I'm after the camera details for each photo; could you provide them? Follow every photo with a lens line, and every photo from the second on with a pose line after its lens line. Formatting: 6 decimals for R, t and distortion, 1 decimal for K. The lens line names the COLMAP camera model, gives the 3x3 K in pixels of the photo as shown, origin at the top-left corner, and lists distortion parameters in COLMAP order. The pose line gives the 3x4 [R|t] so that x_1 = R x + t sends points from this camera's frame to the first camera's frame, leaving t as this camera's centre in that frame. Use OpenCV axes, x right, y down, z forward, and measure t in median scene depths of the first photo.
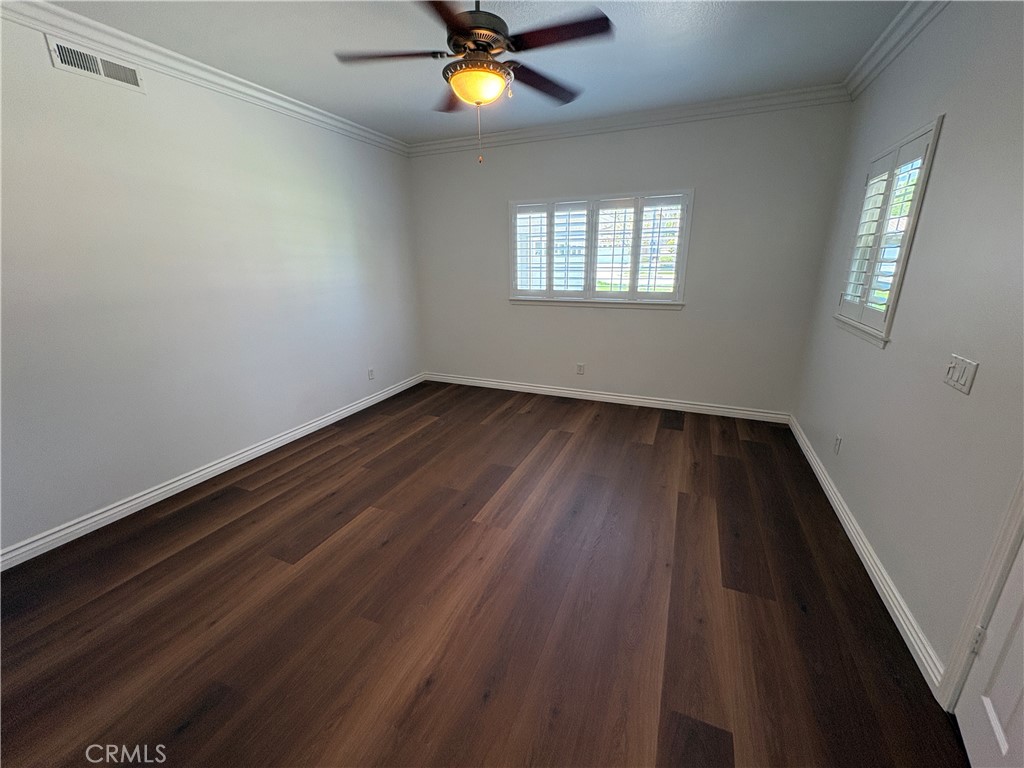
lens RADIAL K [[410.7, 0, 514.2], [0, 410.7, 379.7], [0, 0, 1]] dist [0.002487, -0.000240]
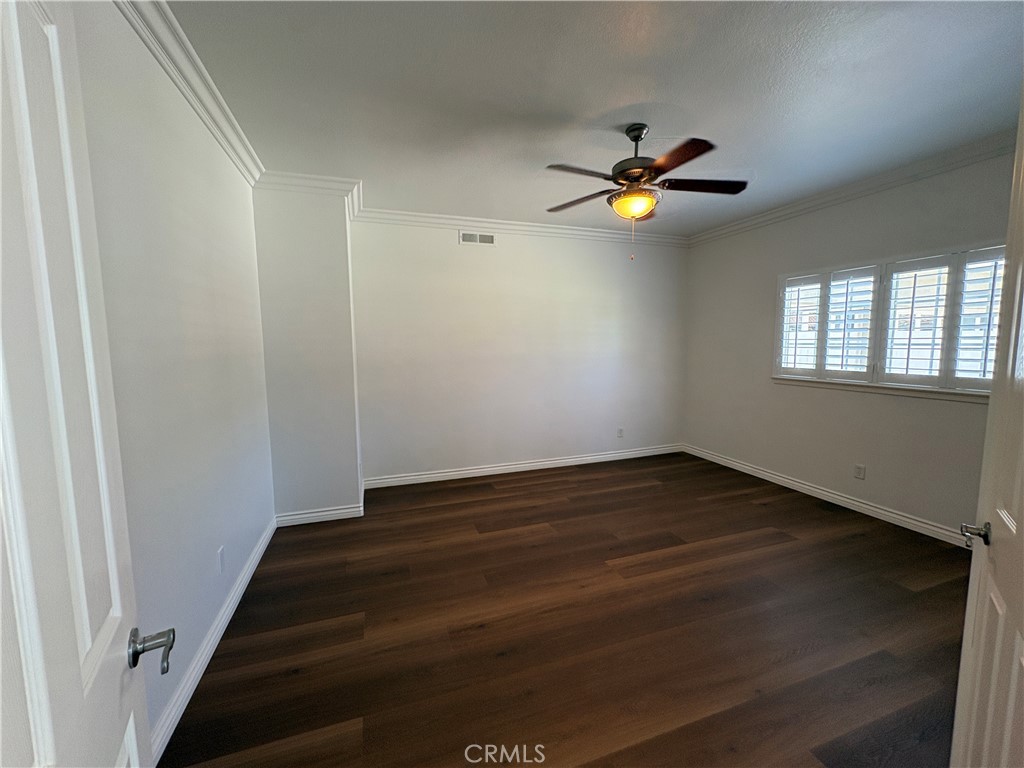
lens RADIAL K [[410.7, 0, 515.3], [0, 410.7, 378.7], [0, 0, 1]] dist [0.002487, -0.000240]
pose [[0.682056, 0.071193, -0.727826, 0.321350], [-0.202522, 0.974713, -0.094443, 0.009757], [0.702698, 0.211816, 0.679227, -0.018208]]
